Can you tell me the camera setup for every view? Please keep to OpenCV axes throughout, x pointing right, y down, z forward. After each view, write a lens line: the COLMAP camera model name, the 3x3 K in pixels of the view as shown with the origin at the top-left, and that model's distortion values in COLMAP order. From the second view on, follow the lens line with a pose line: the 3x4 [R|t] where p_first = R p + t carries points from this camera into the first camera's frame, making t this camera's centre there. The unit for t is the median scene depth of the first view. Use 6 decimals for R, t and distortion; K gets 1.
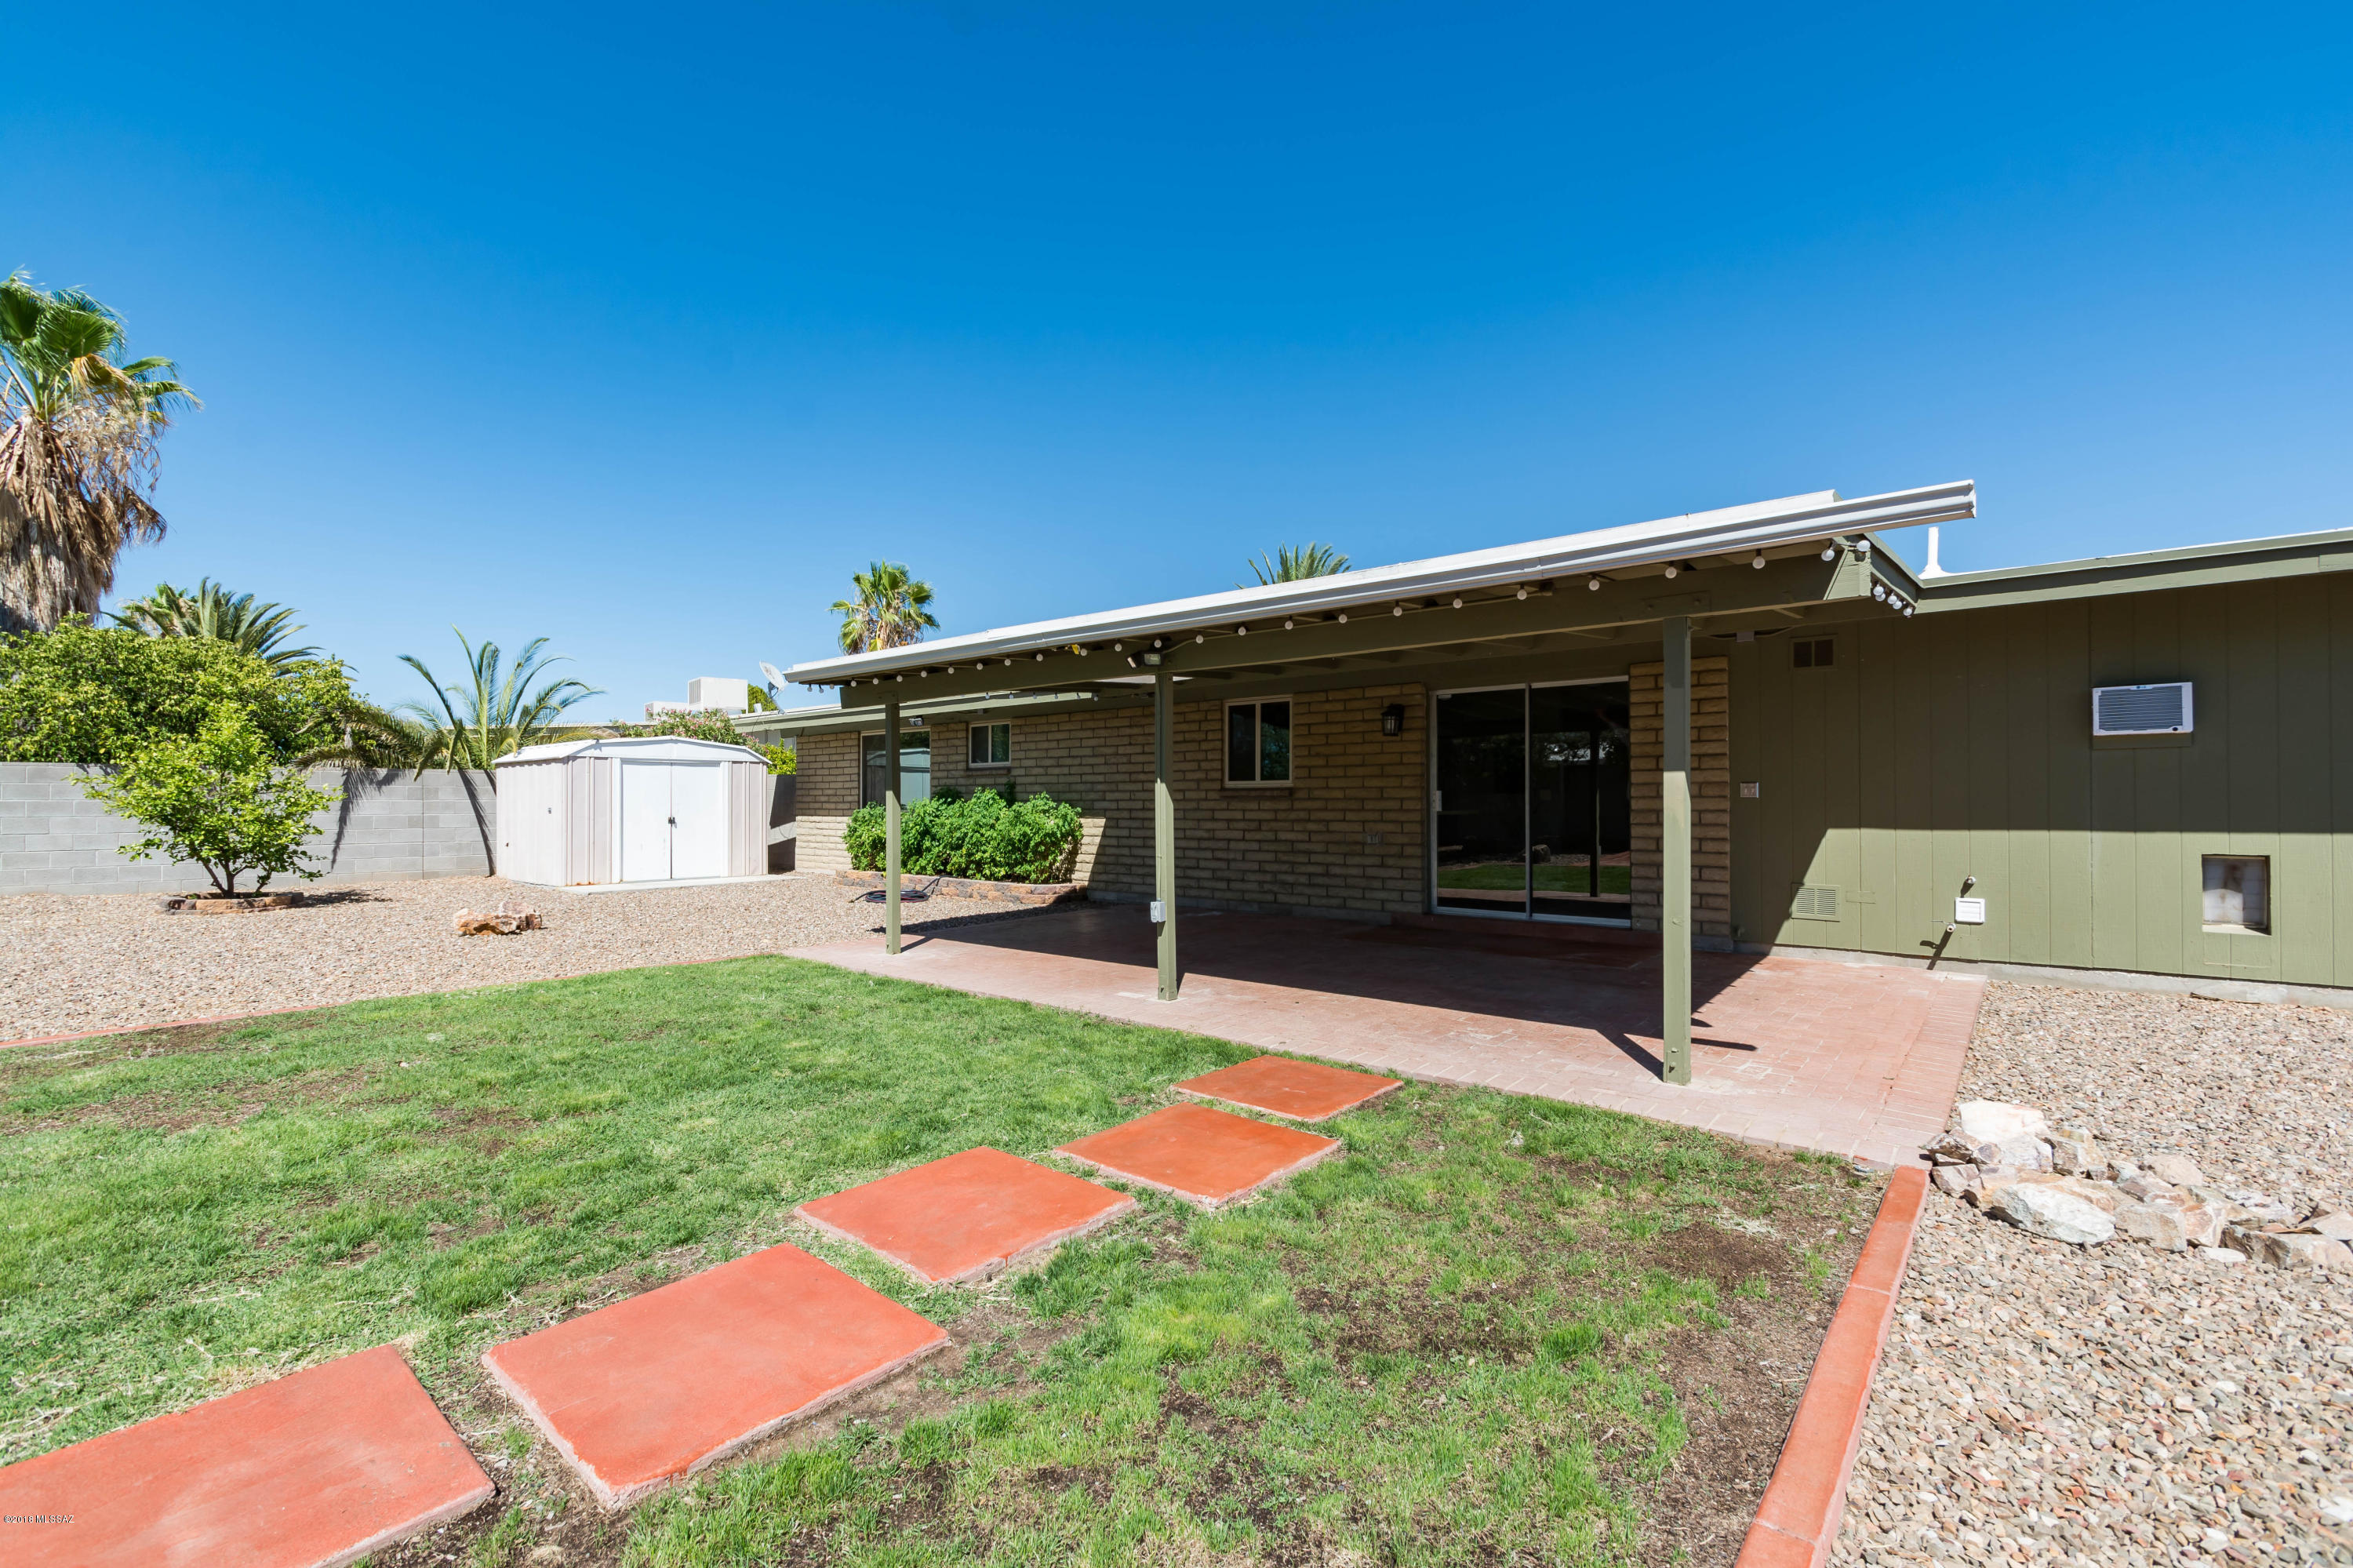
lens RADIAL K [[1022.5, 0, 1162.3], [0, 1022.5, 797.3], [0, 0, 1]] dist [0.001490, -0.001618]
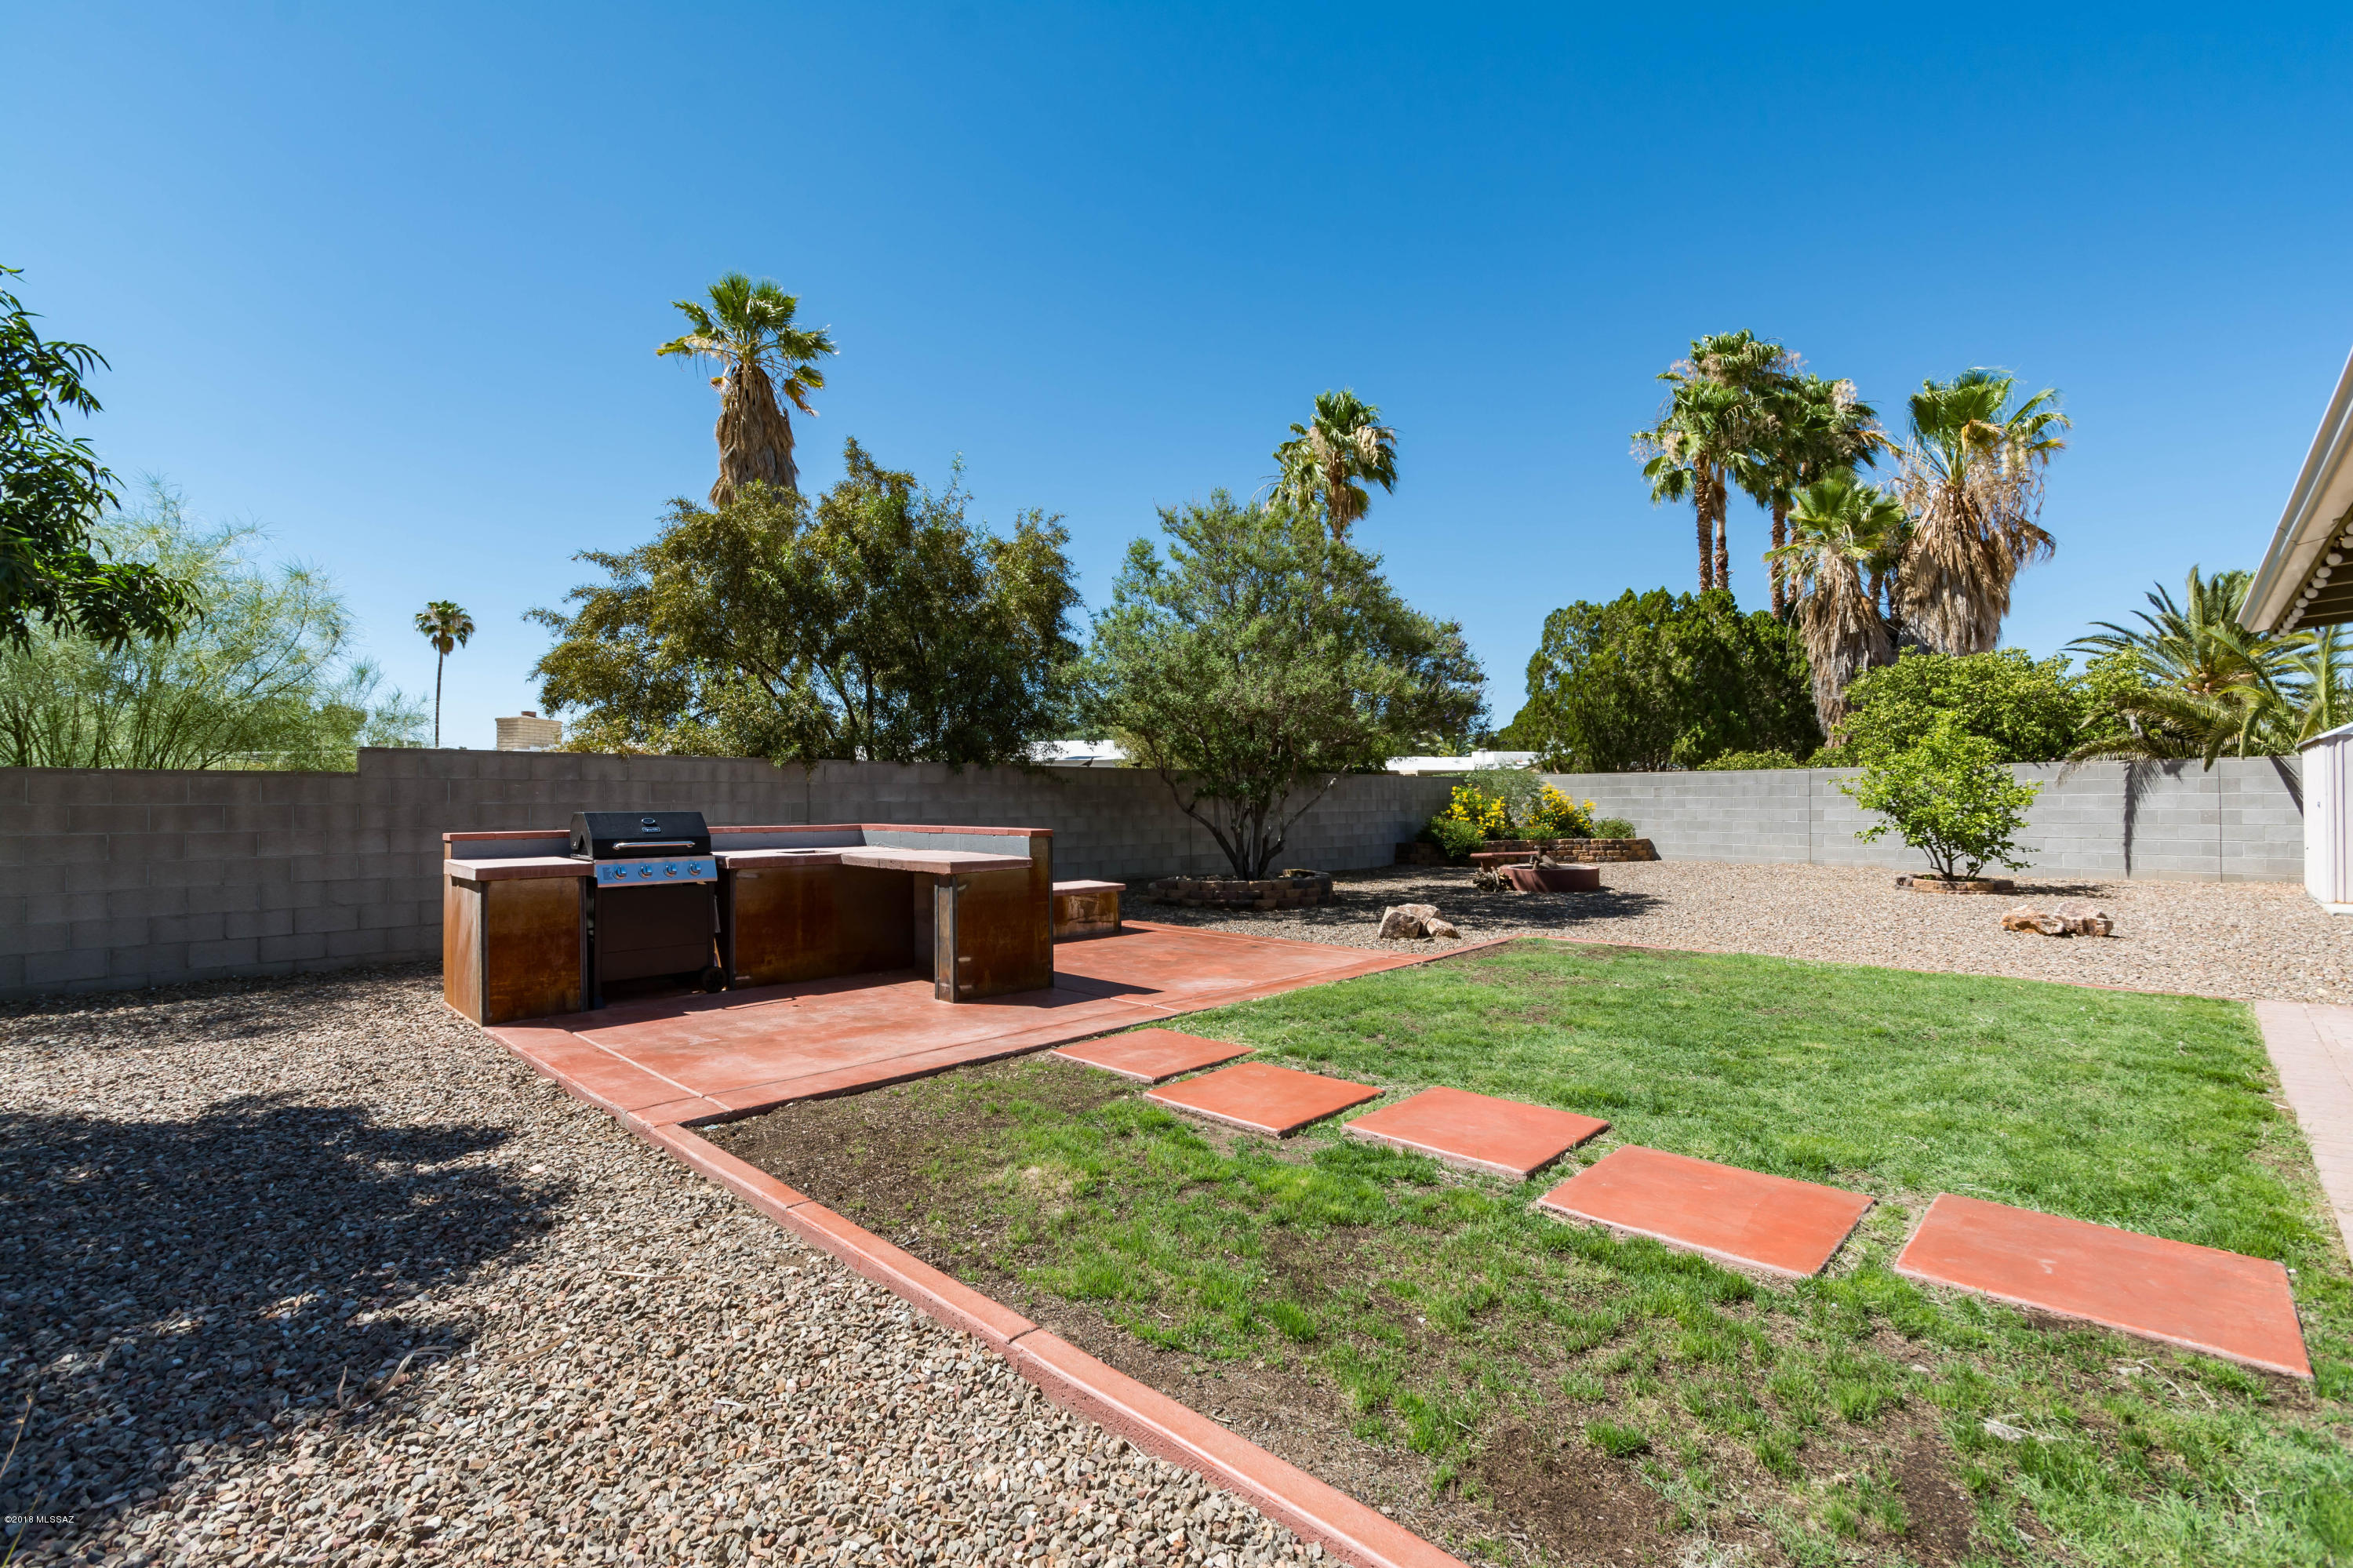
lens RADIAL K [[1022.5, 0, 1162.3], [0, 1022.5, 797.3], [0, 0, 1]] dist [0.001490, -0.001618]
pose [[-0.066678, -0.003144, -0.997770, 0.251195], [0.011870, 0.999922, -0.003944, -0.000489], [0.997704, -0.012106, -0.066635, 0.163593]]
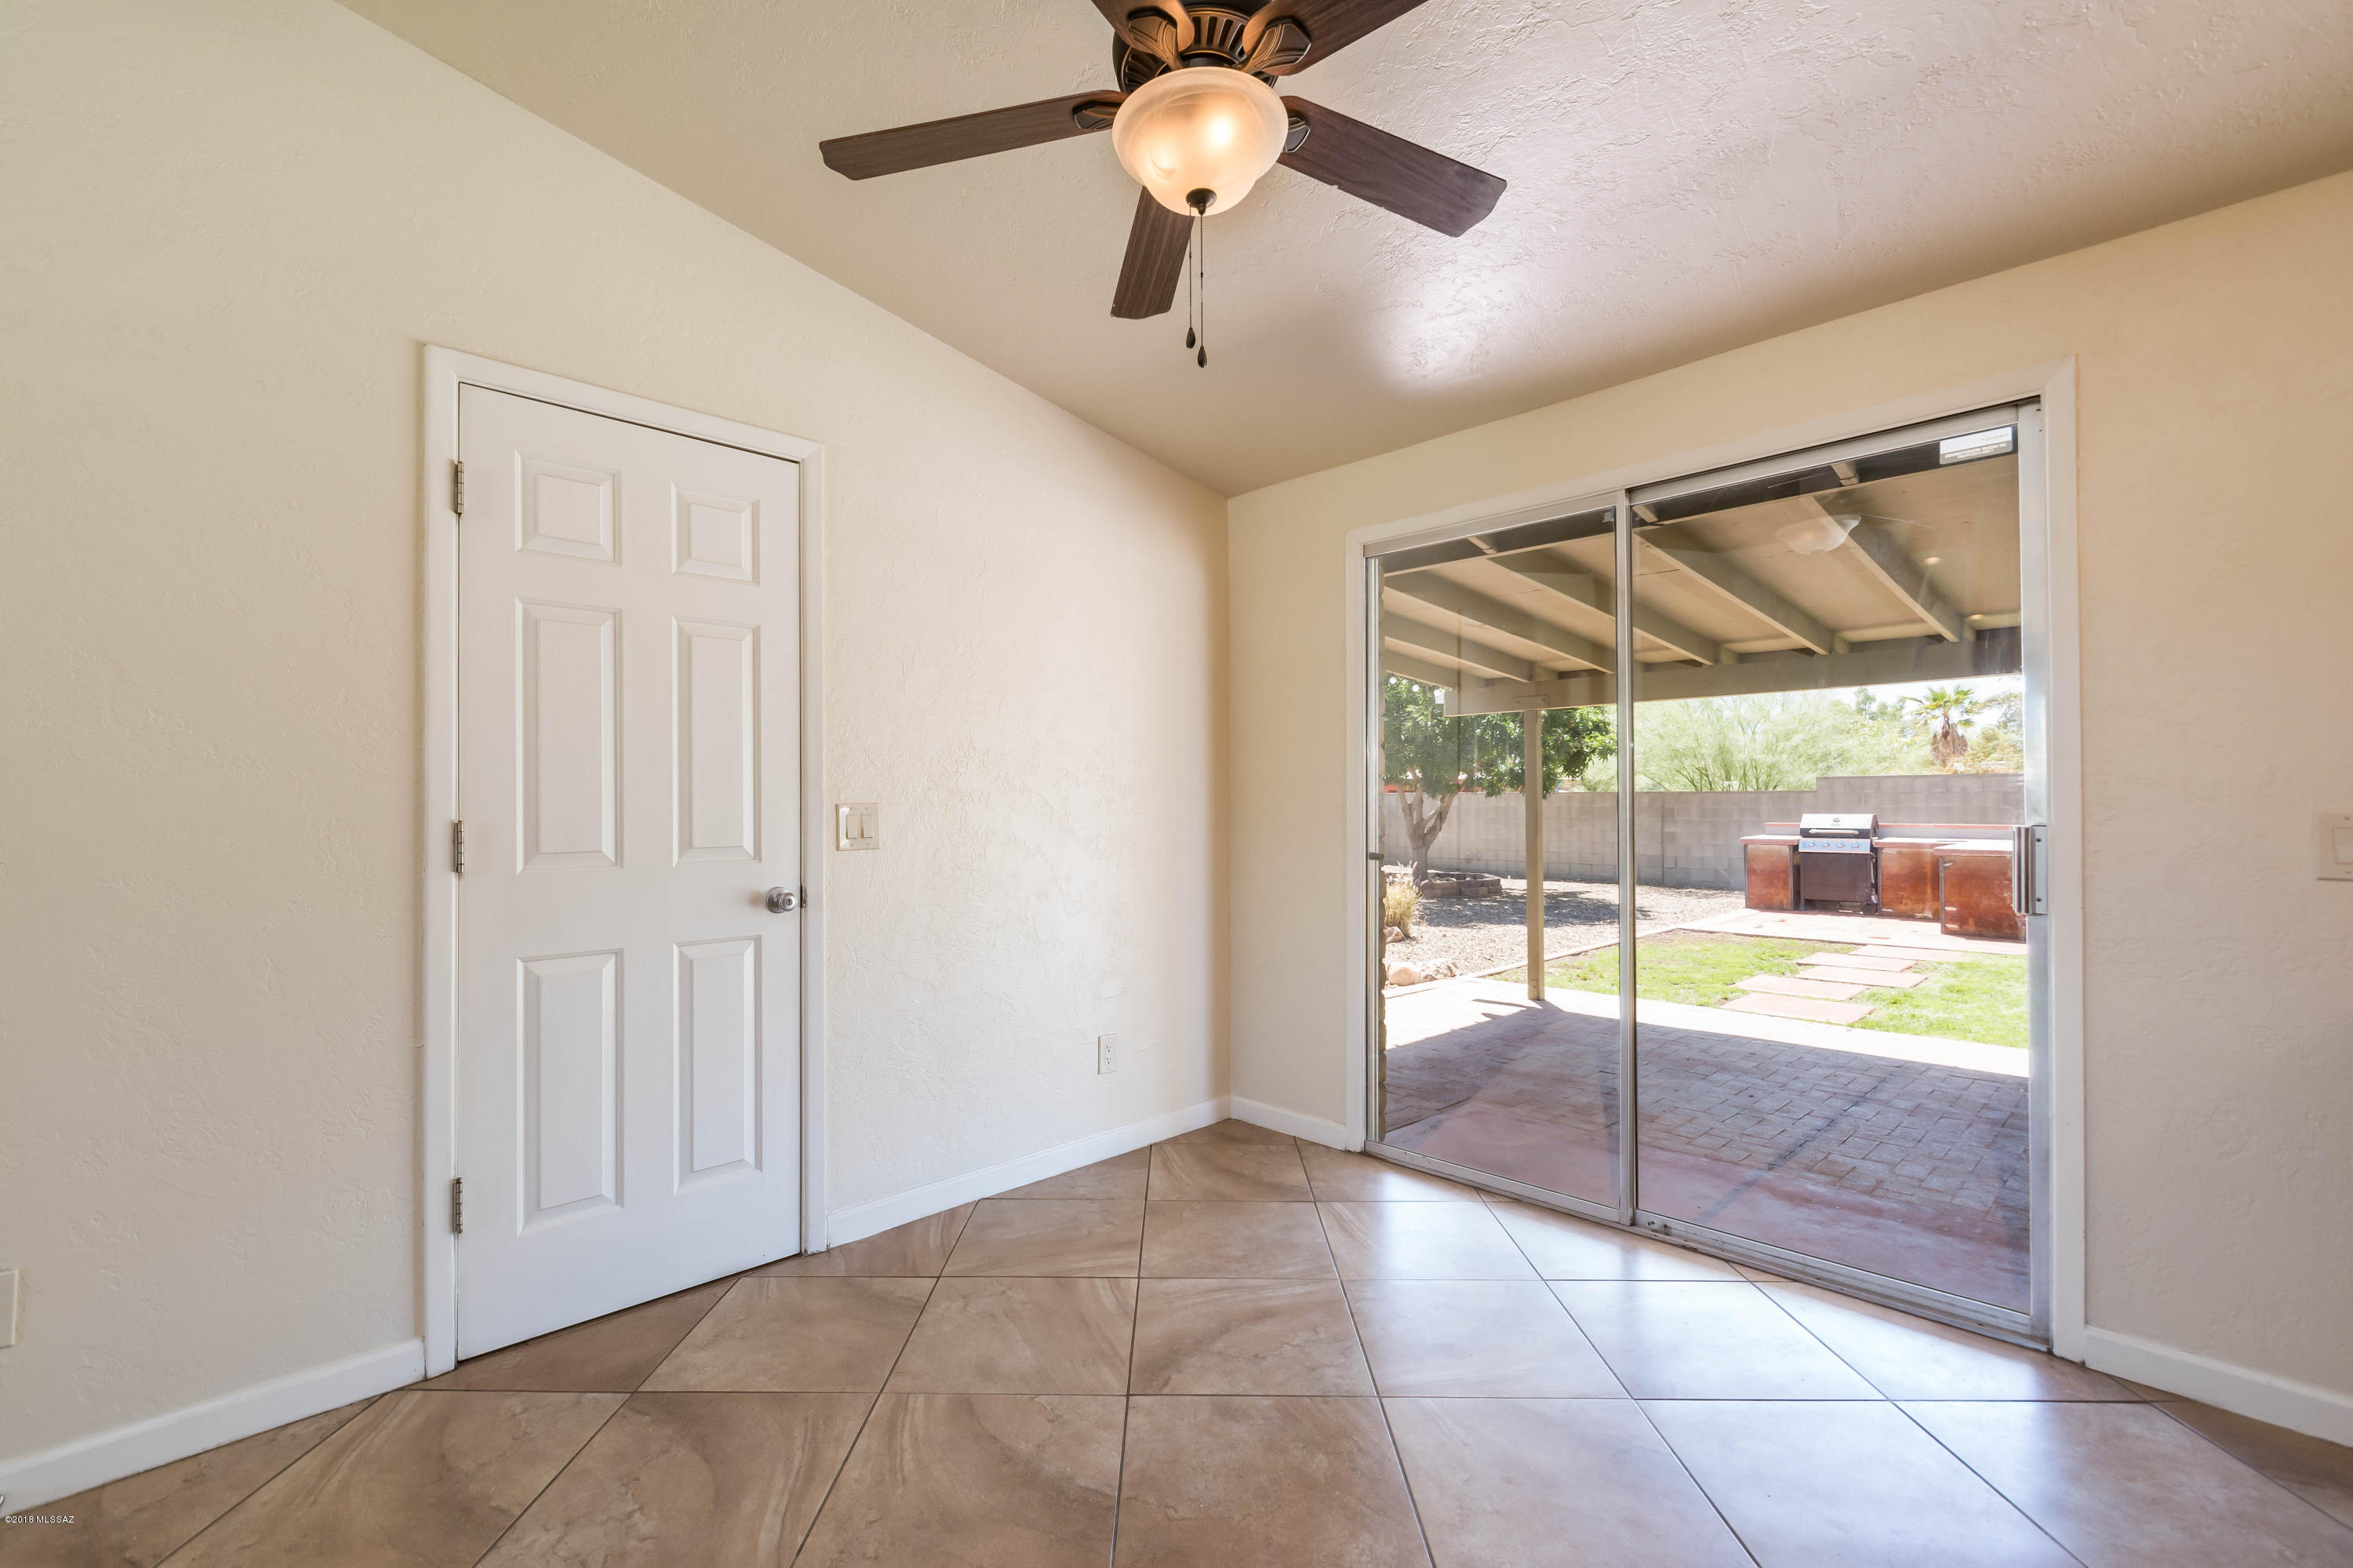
lens RADIAL K [[1025.2, 0, 1158.6], [0, 1025.2, 795.9], [0, 0, 1]] dist [0.002725, -0.000758]
pose [[-0.995964, 0.008418, 0.089361, 0.307350], [0.007310, 0.999892, -0.012710, -0.007551], [-0.089459, -0.012006, -0.995918, 0.857958]]
